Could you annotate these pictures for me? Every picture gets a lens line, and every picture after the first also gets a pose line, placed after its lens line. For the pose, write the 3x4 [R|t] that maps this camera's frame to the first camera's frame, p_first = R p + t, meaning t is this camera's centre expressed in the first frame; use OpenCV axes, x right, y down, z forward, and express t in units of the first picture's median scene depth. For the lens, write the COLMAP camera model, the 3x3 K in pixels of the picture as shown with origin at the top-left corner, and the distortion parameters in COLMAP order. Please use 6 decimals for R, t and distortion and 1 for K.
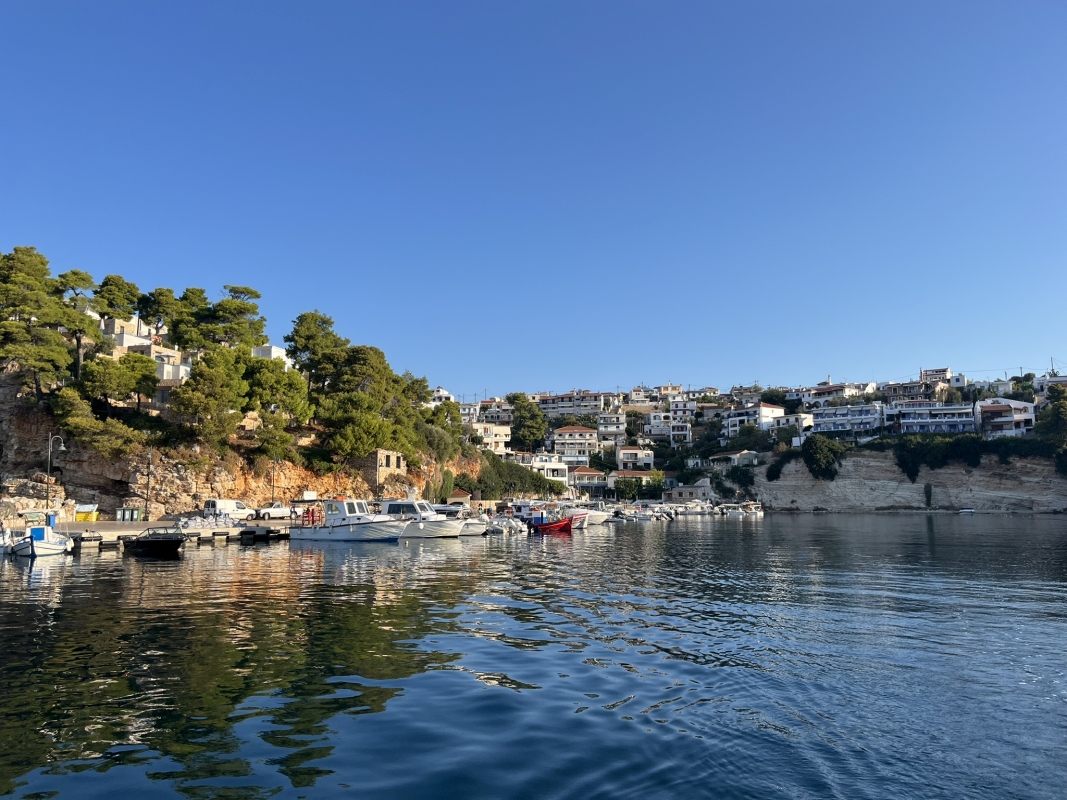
lens RADIAL K [[805.1, 0, 530.7], [0, 805.1, 405.2], [0, 0, 1]] dist [0.066579, -0.086057]
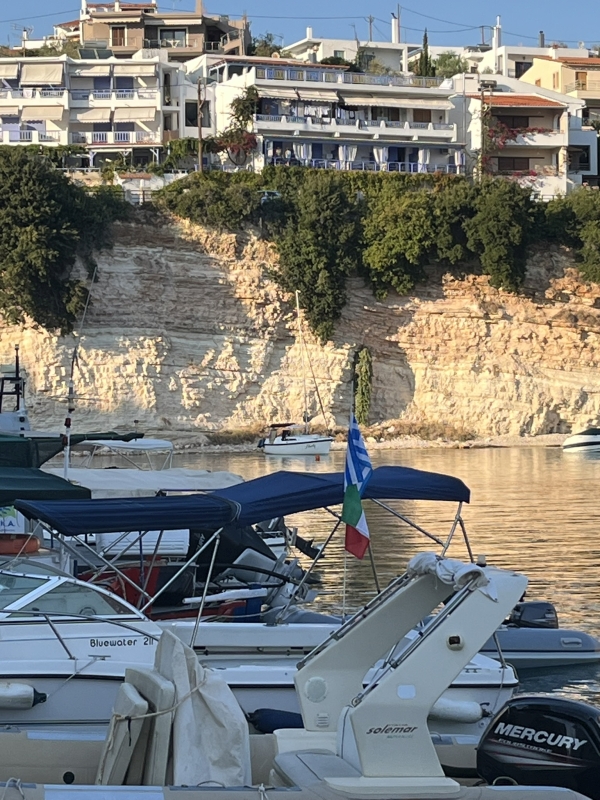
lens RADIAL K [[2143.3, 0, 297.1], [0, 2143.3, 402.4], [0, 0, 1]] dist [0.118860, 0.000000]
pose [[0.741074, -0.004371, 0.671409, -0.063241], [-0.068488, 0.994271, 0.082067, 0.115763], [-0.667921, -0.106801, 0.736529, 0.956971]]
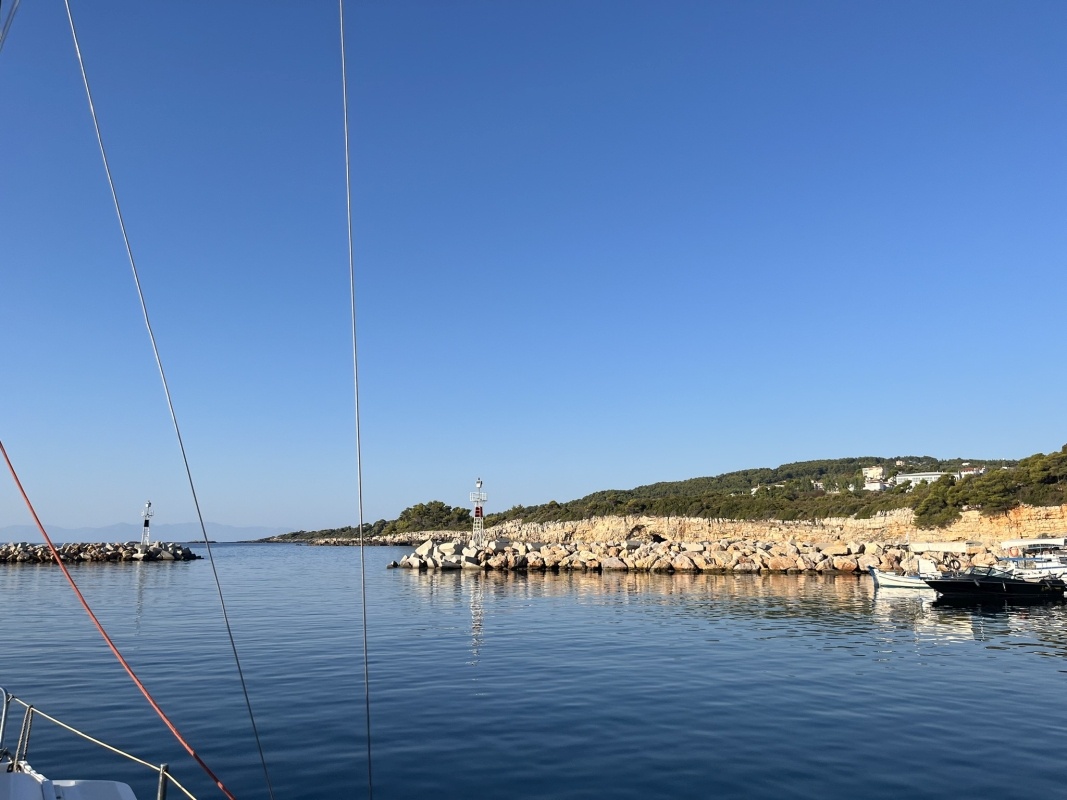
lens RADIAL K [[805.1, 0, 540.4], [0, 805.1, 408.6], [0, 0, 1]] dist [0.066579, -0.086057]
pose [[-0.641840, -0.118558, -0.757619, 0.194362], [0.097012, 0.967484, -0.233587, 0.062532], [0.760678, -0.223423, -0.609468, 0.513953]]
